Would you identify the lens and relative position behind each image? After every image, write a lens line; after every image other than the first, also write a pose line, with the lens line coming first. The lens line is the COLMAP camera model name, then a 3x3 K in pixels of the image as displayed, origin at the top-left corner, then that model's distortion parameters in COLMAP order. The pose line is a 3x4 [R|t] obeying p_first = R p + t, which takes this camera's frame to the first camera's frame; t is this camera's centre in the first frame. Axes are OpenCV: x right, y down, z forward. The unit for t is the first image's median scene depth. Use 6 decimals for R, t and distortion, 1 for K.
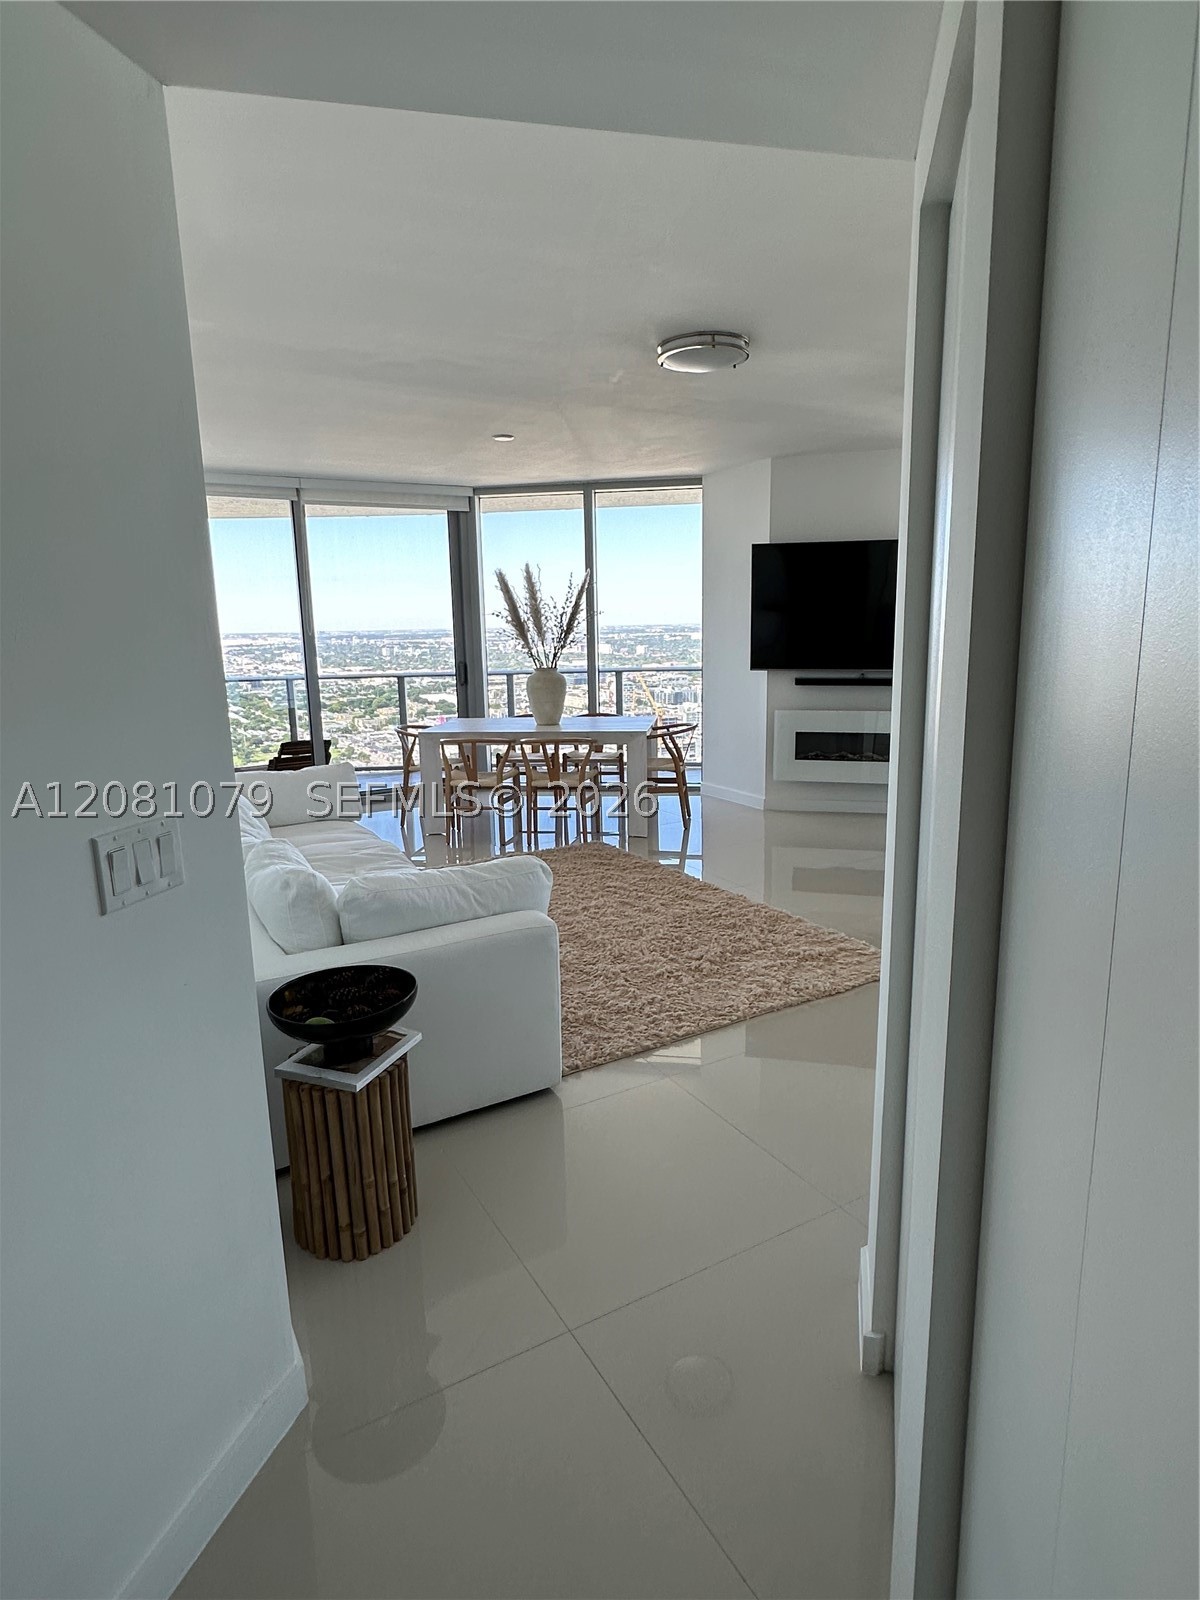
lens RADIAL K [[893.1, 0, 600.0], [0, 893.1, 800.0], [0, 0, 1]] dist [-0.002990, 0.000127]
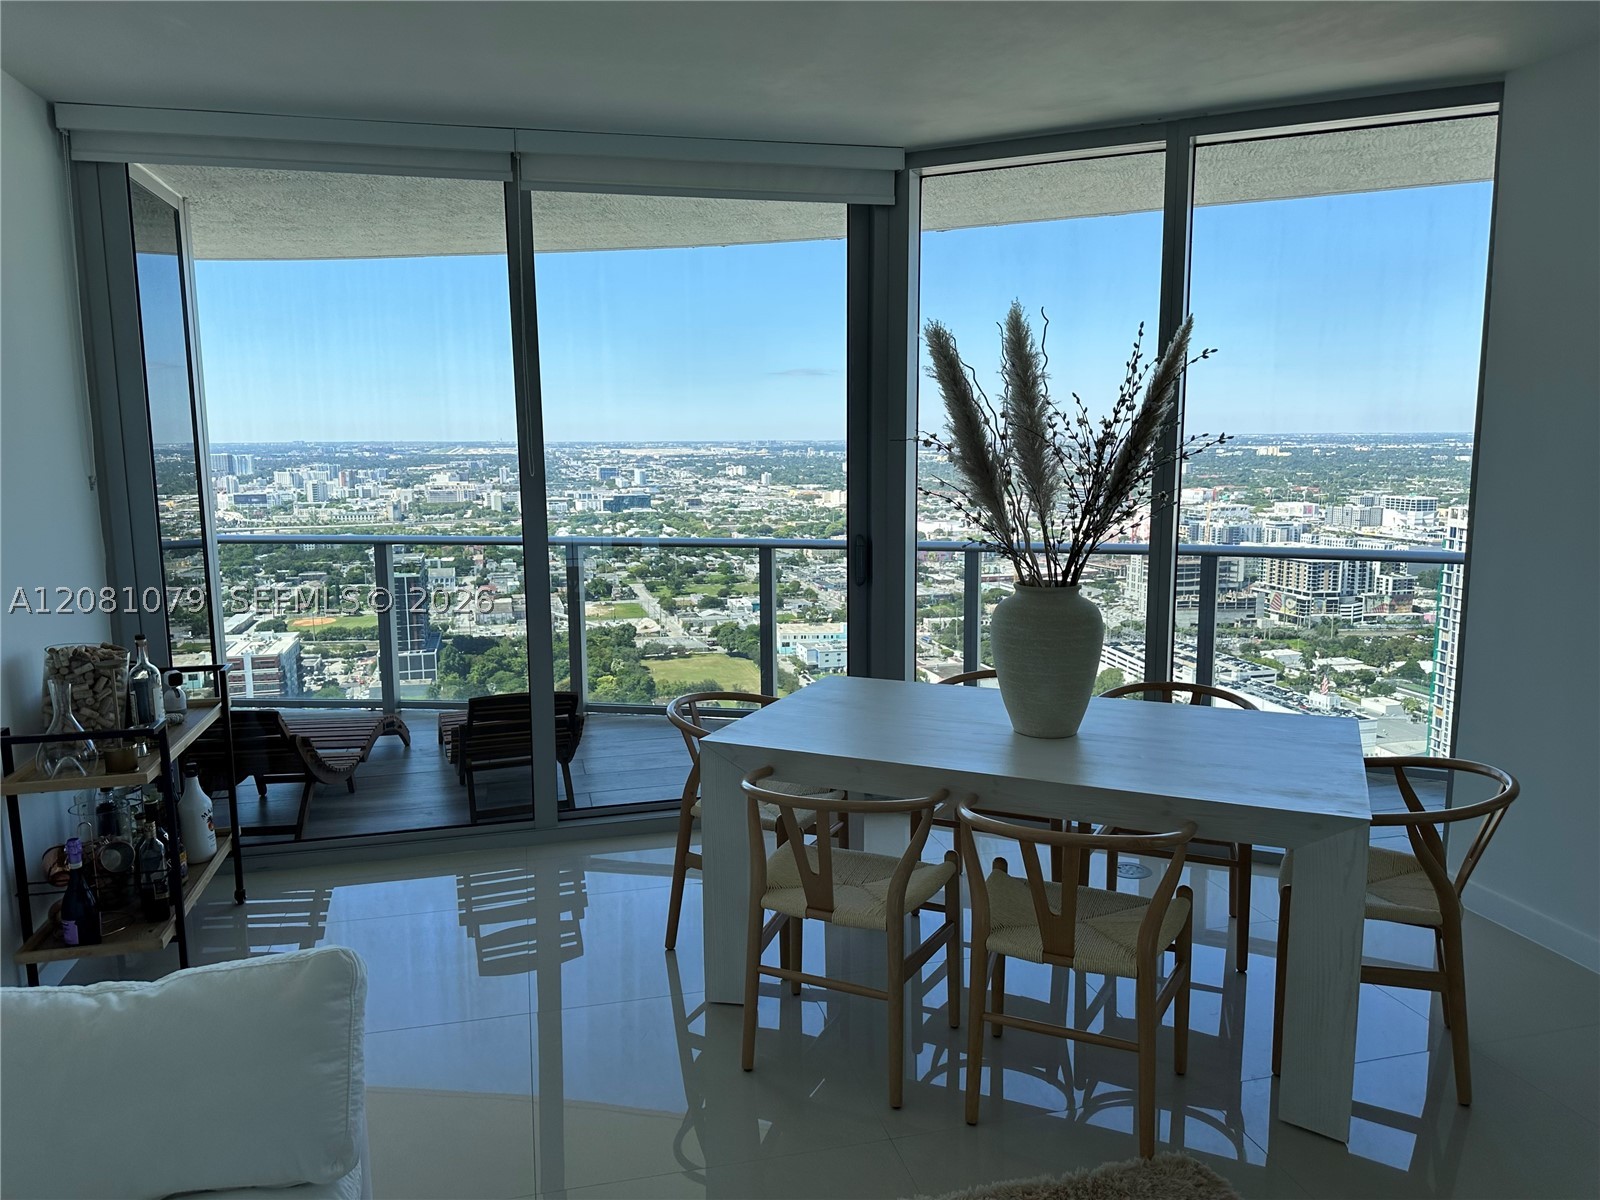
lens RADIAL K [[1124.0, 0, 800.0], [0, 1124.0, 600.0], [0, 0, 1]] dist [0.135096, -0.150752]
pose [[0.962509, 0.051534, -0.266311, -0.029755], [-0.064373, 0.997136, -0.039704, -0.100839], [0.263502, 0.055358, 0.963069, 0.451933]]
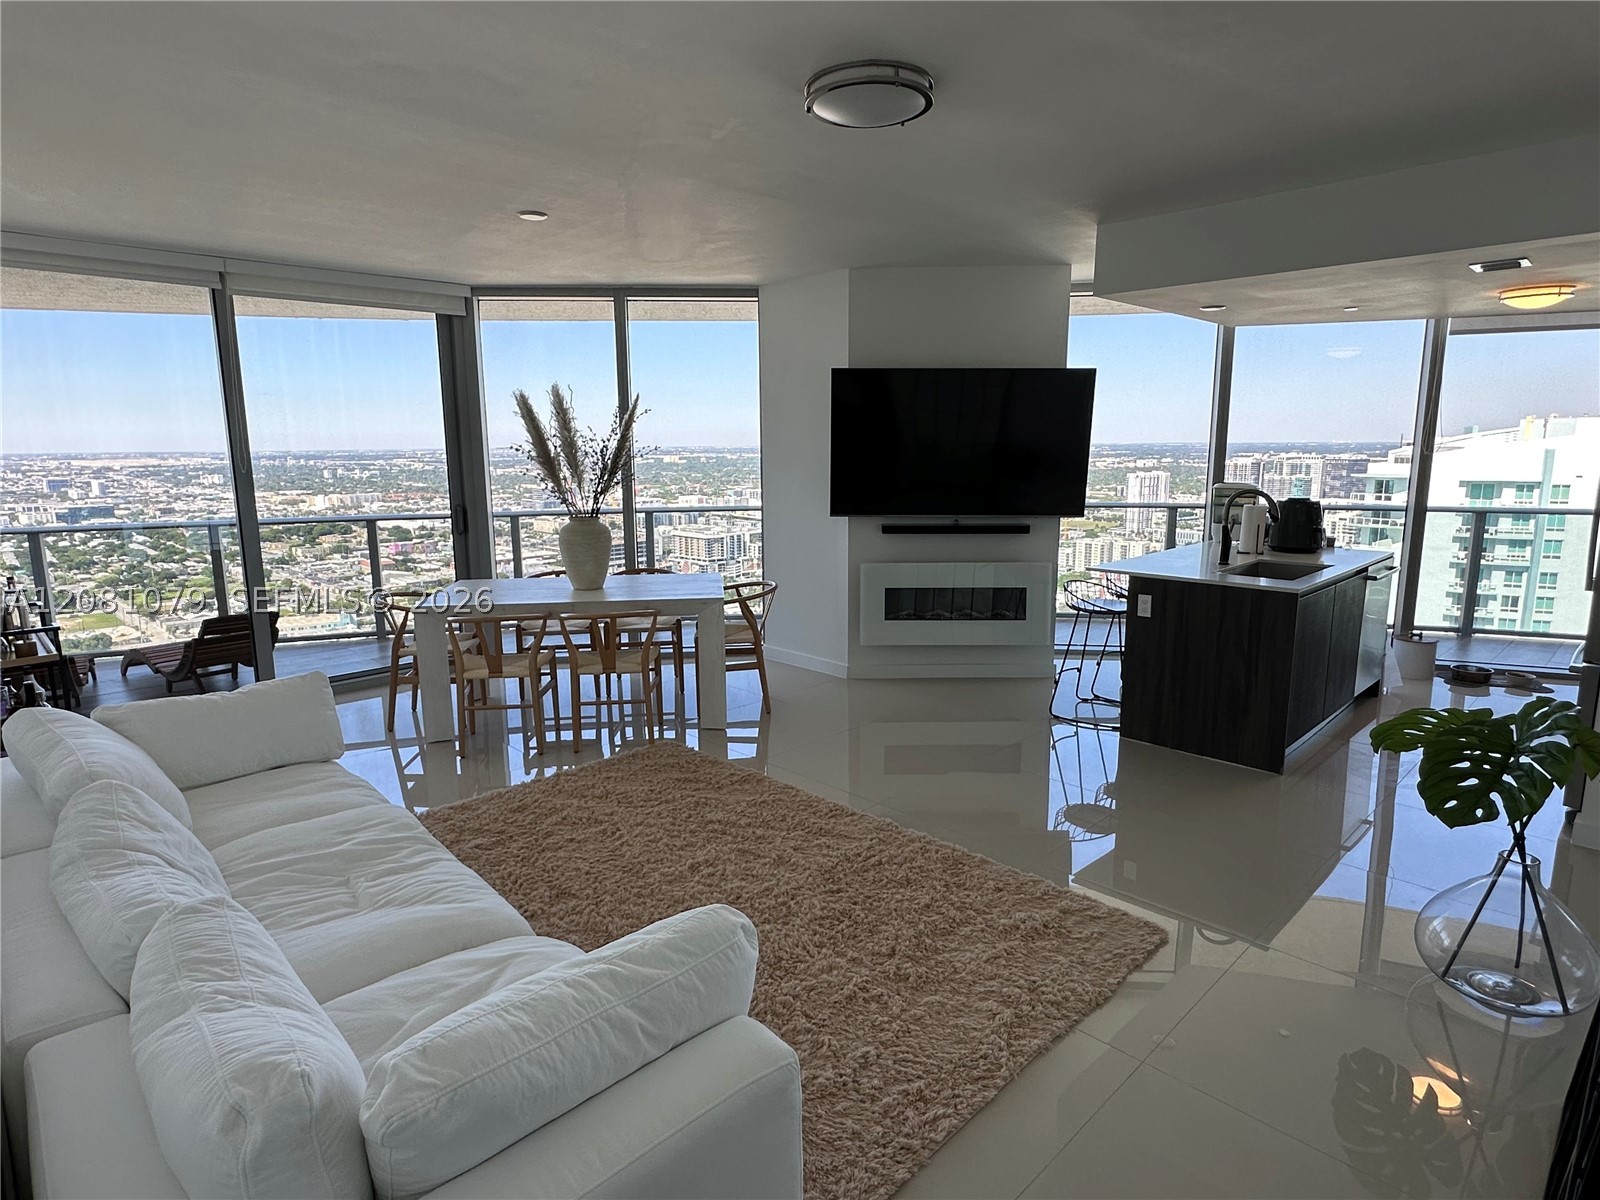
lens RADIAL K [[893.1, 0, 800.0], [0, 893.1, 600.0], [0, 0, 1]] dist [-0.002990, 0.000127]
pose [[0.968839, -0.031536, 0.245677, -0.063116], [0.037677, 0.999083, -0.020335, -0.045799], [-0.244810, 0.028958, 0.969138, 0.172737]]
